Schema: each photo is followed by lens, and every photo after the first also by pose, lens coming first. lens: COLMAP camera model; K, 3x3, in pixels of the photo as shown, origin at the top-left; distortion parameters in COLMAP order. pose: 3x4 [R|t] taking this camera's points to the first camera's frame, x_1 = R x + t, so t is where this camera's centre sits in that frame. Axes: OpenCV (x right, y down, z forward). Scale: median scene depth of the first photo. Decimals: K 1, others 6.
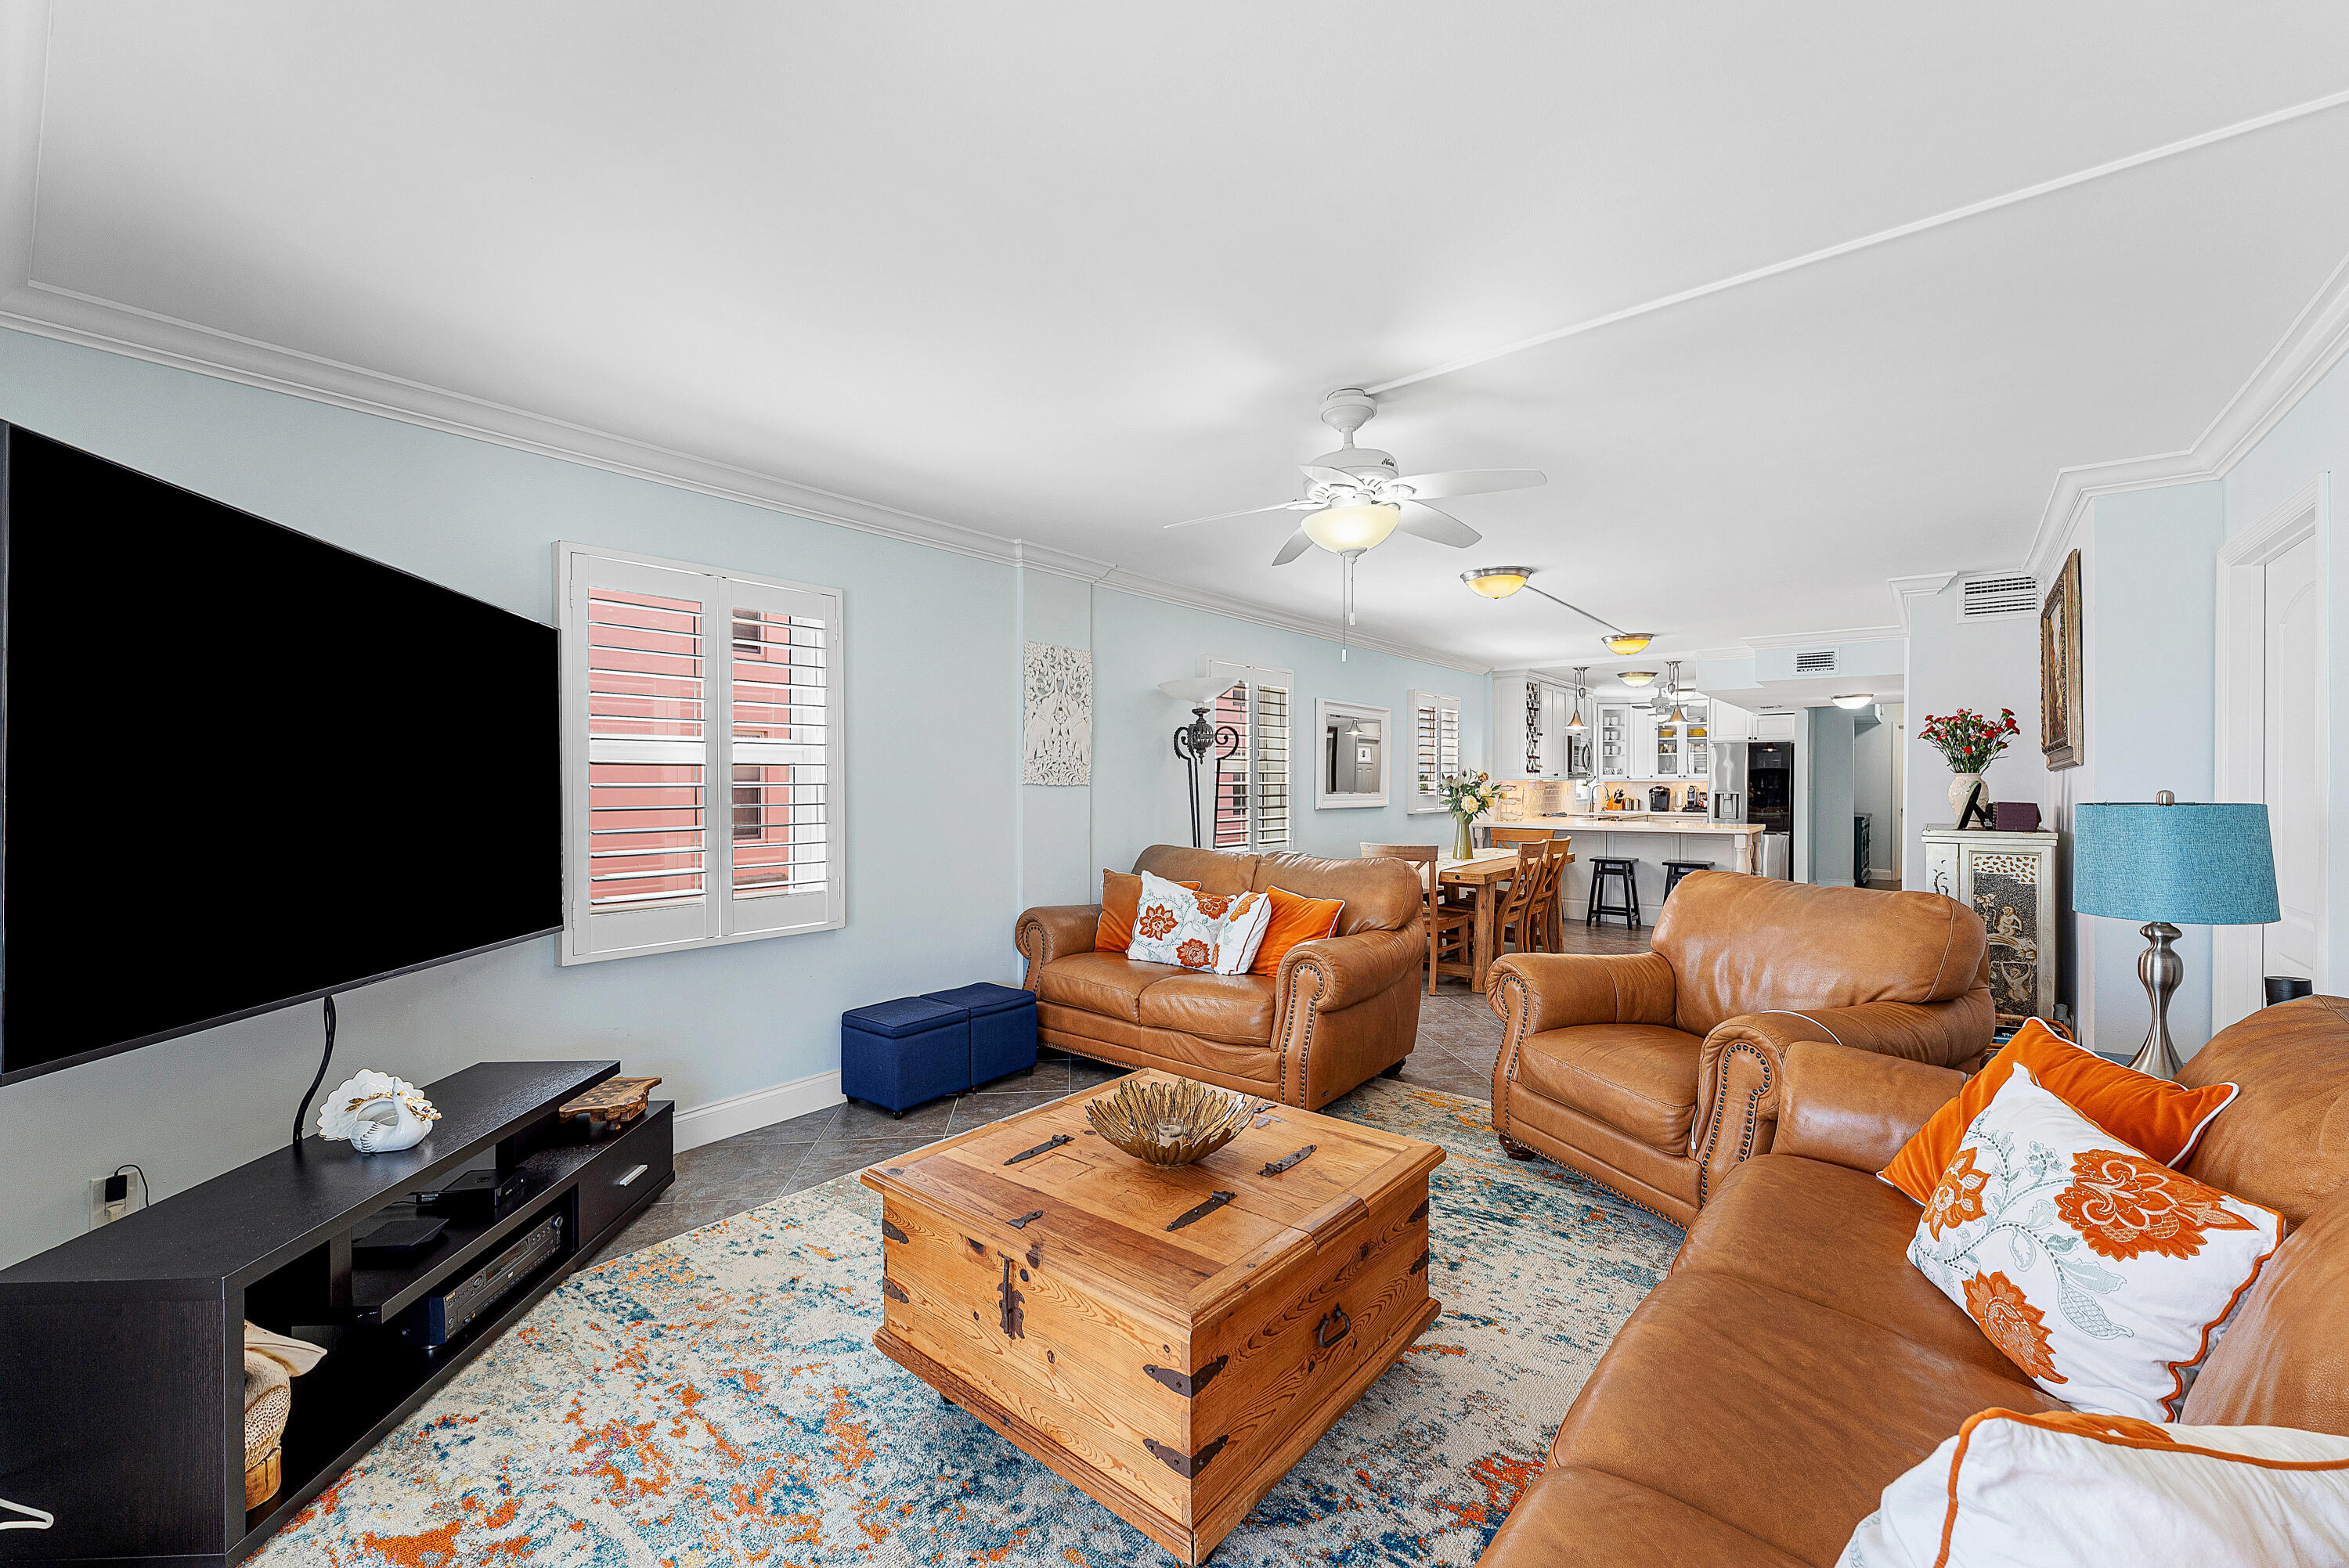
lens RADIAL K [[943.4, 0, 1189.2], [0, 943.4, 786.7], [0, 0, 1]] dist [-0.000137, -0.000162]
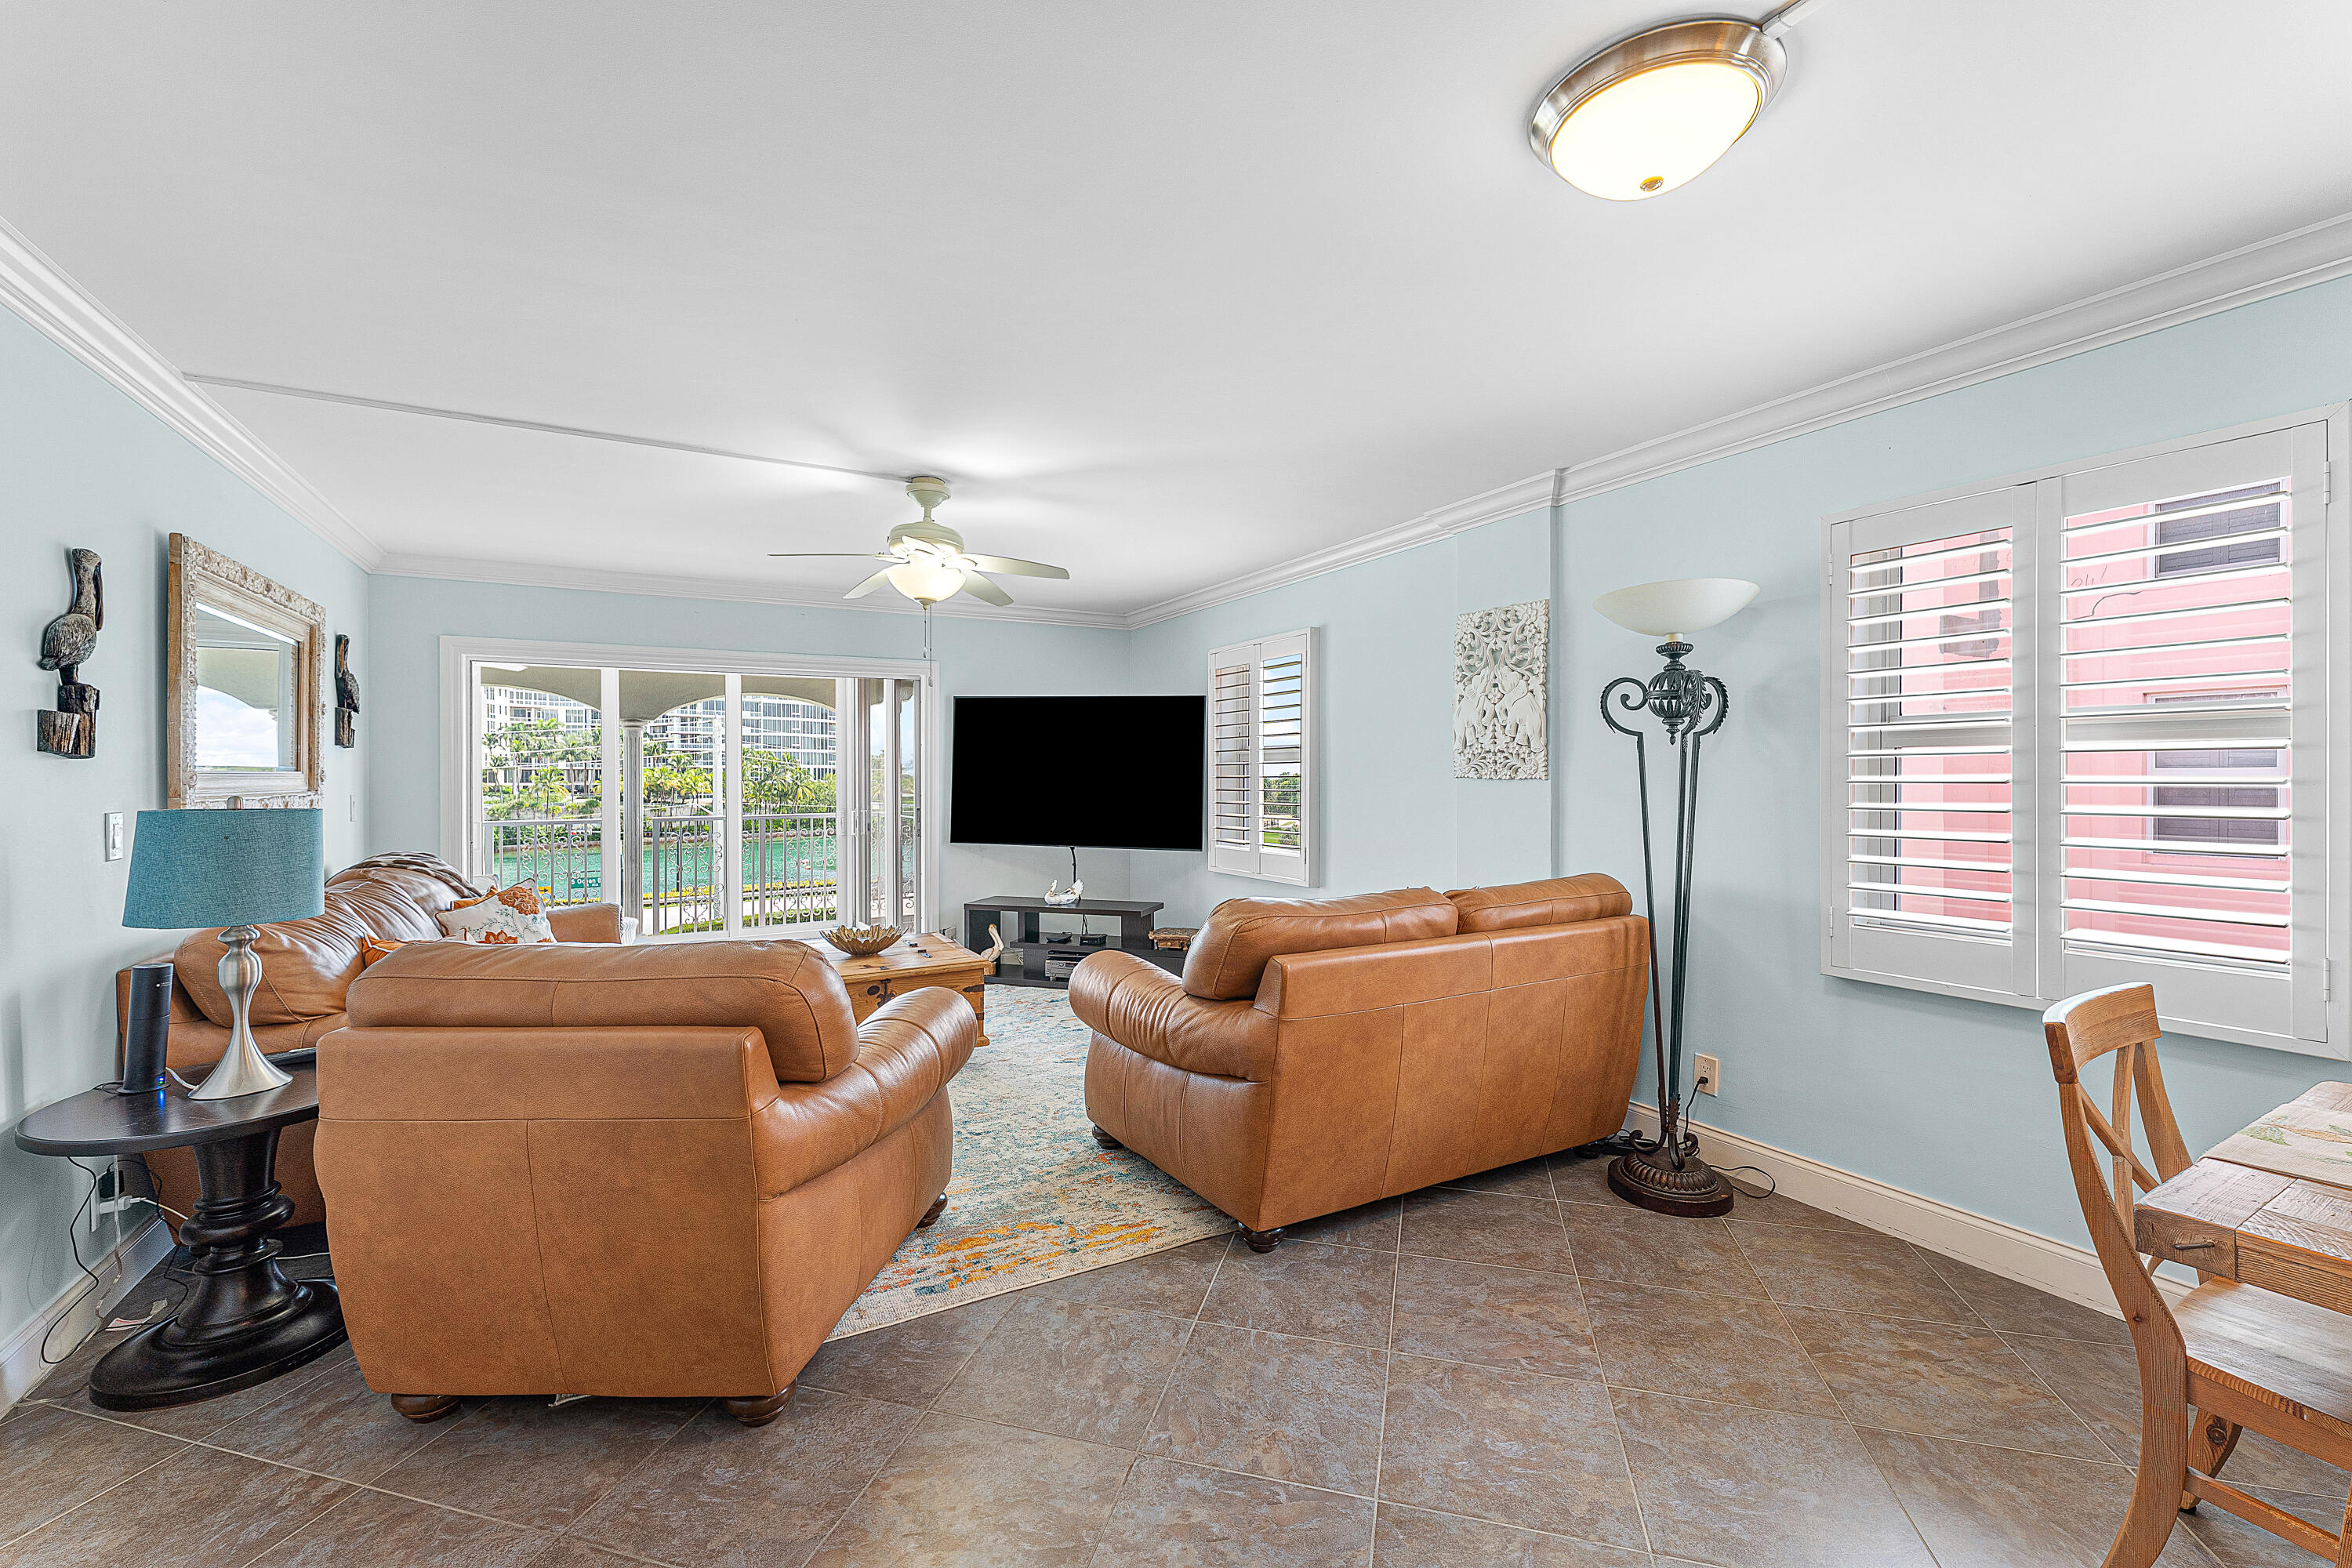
lens RADIAL K [[956.8, 0, 1176.0], [0, 956.8, 784.0], [0, 0, 1]] dist [-0.000475, -0.000580]
pose [[-0.382887, 0.013794, -0.923692, 0.775198], [0.000433, 0.999891, 0.014752, -0.010697], [0.923795, 0.005248, -0.382851, 1.129375]]
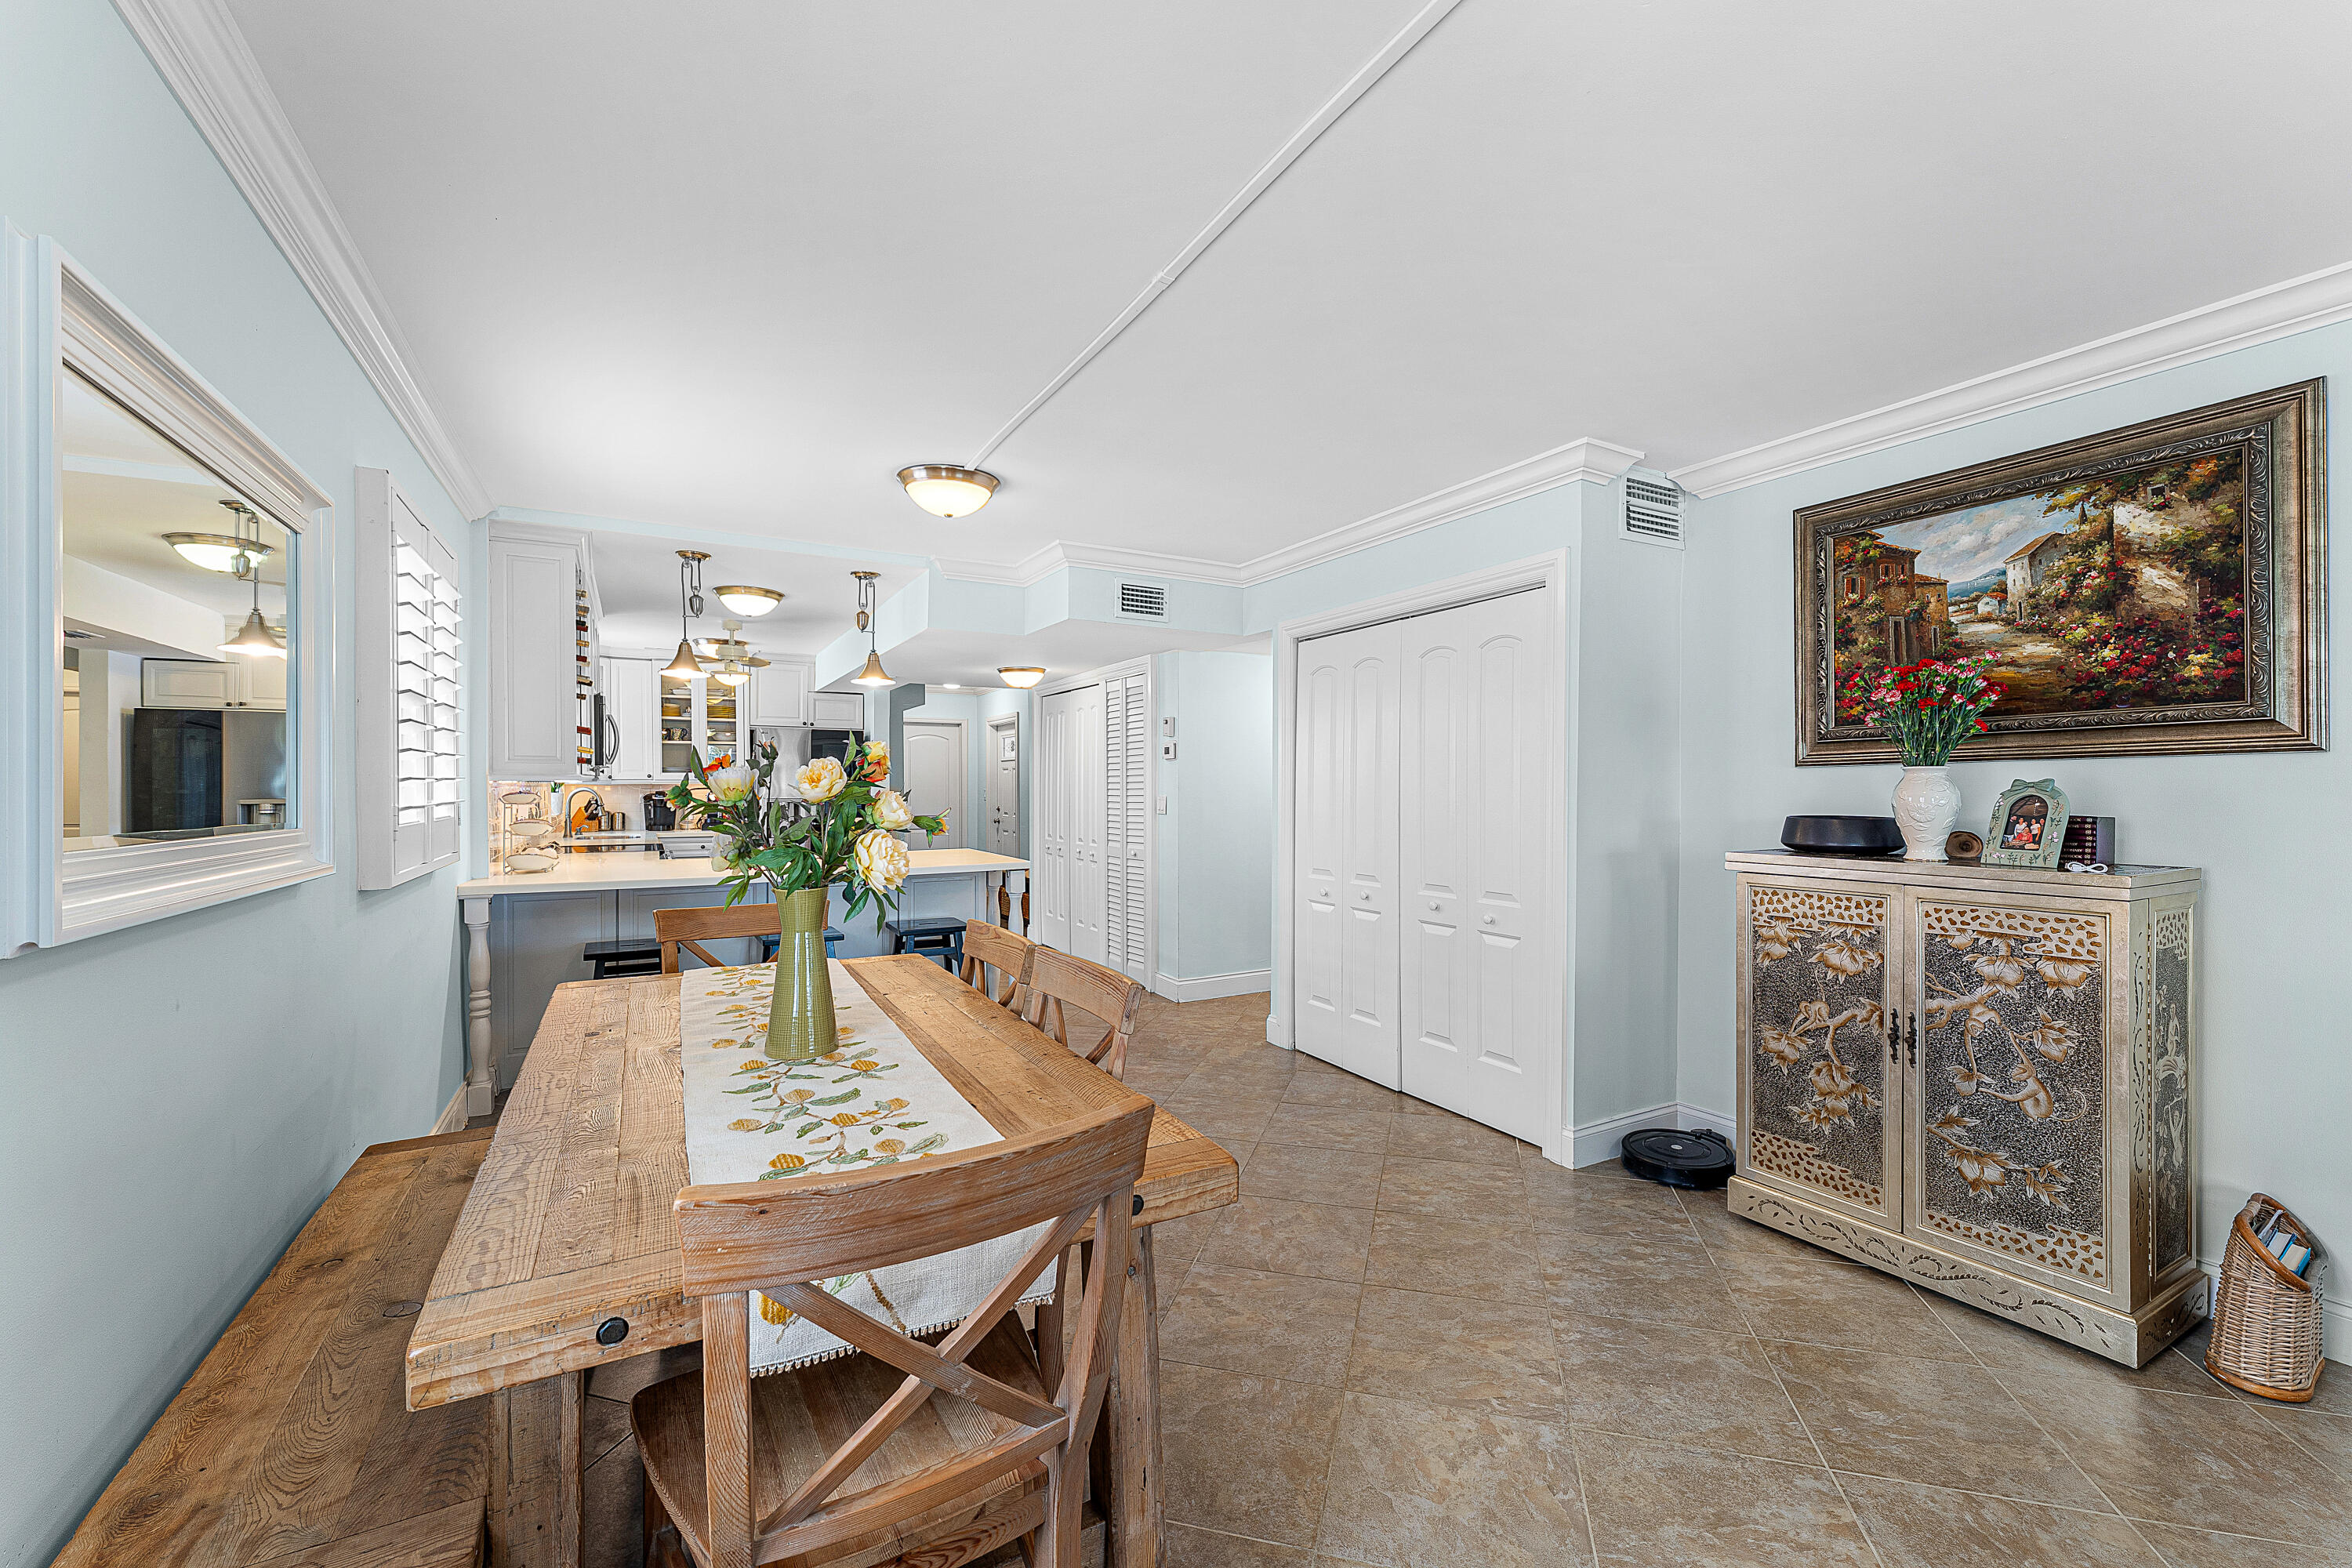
lens RADIAL K [[944.2, 0, 1176.6], [0, 944.2, 806.0], [0, 0, 1]] dist [-0.000371, -0.000053]
pose [[0.387598, -0.019809, 0.921615, 0.114062], [0.005033, 0.999800, 0.019372, -0.003833], [-0.921815, -0.002870, 0.387620, 1.189561]]
